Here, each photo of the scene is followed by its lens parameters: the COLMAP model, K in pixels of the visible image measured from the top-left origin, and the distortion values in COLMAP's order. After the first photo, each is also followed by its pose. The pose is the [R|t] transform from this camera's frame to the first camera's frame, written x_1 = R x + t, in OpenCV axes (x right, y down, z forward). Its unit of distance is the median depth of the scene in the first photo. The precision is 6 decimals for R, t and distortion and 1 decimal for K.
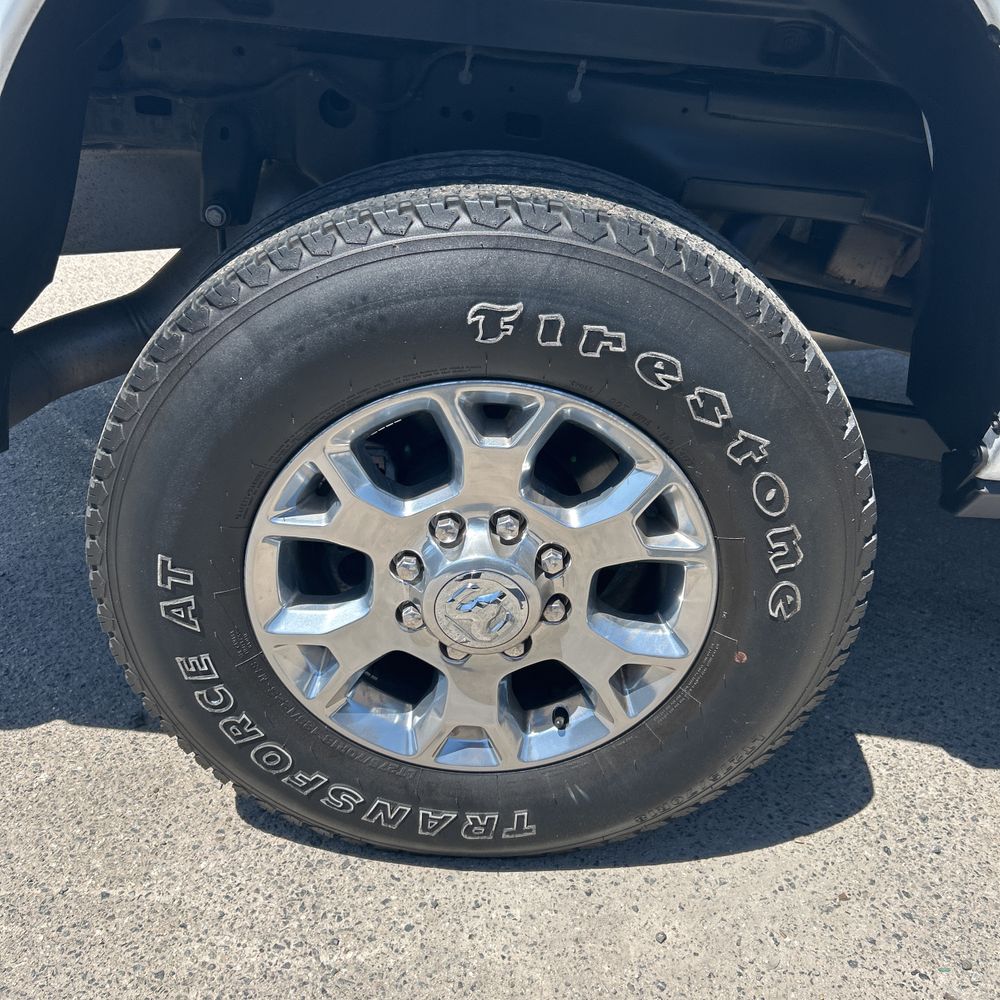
lens RADIAL K [[1013.3, 0, 490.0], [0, 1013.3, 478.6], [0, 0, 1]] dist [0.020245, 0.000000]
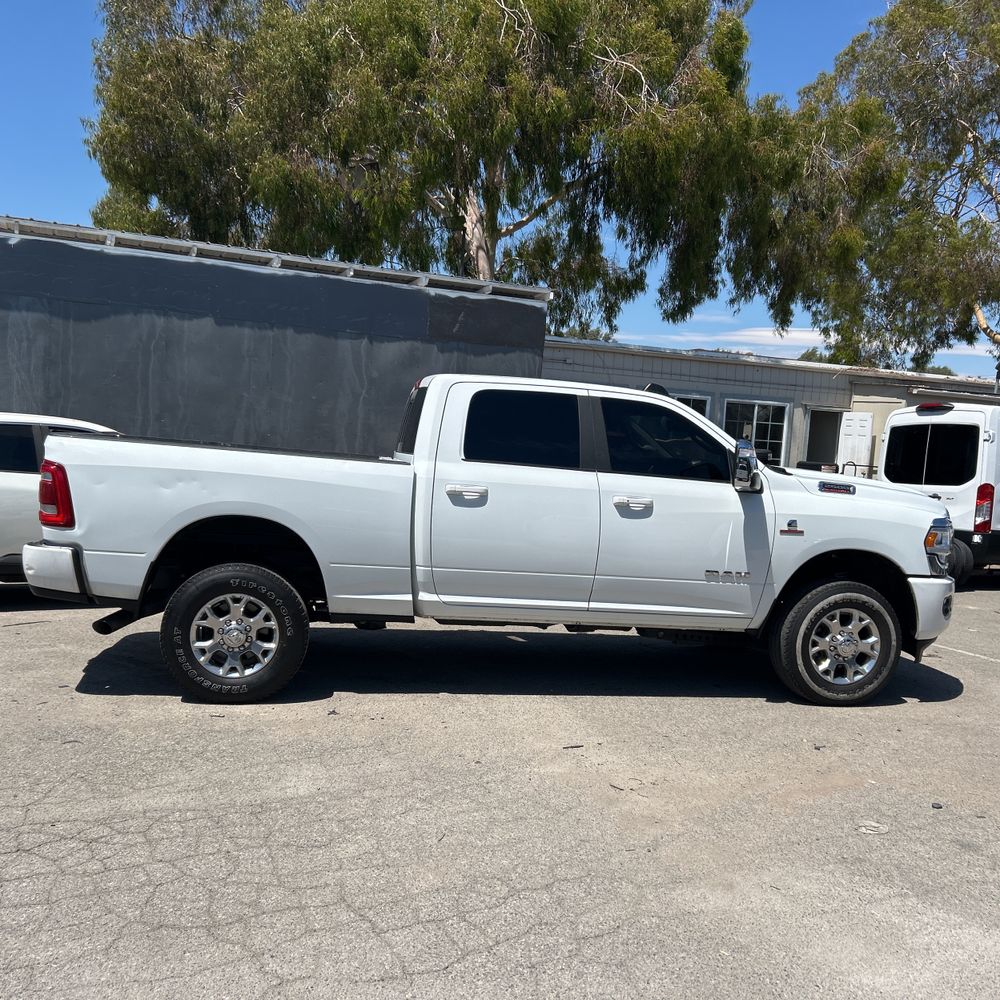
lens RADIAL K [[1013.3, 0, 497.6], [0, 1013.3, 497.9], [0, 0, 1]] dist [0.020245, 0.000000]
pose [[0.985874, -0.025136, 0.165592, 0.503618], [0.092731, 0.905232, -0.414675, 1.854905], [-0.139476, 0.424173, 0.894776, -4.434728]]
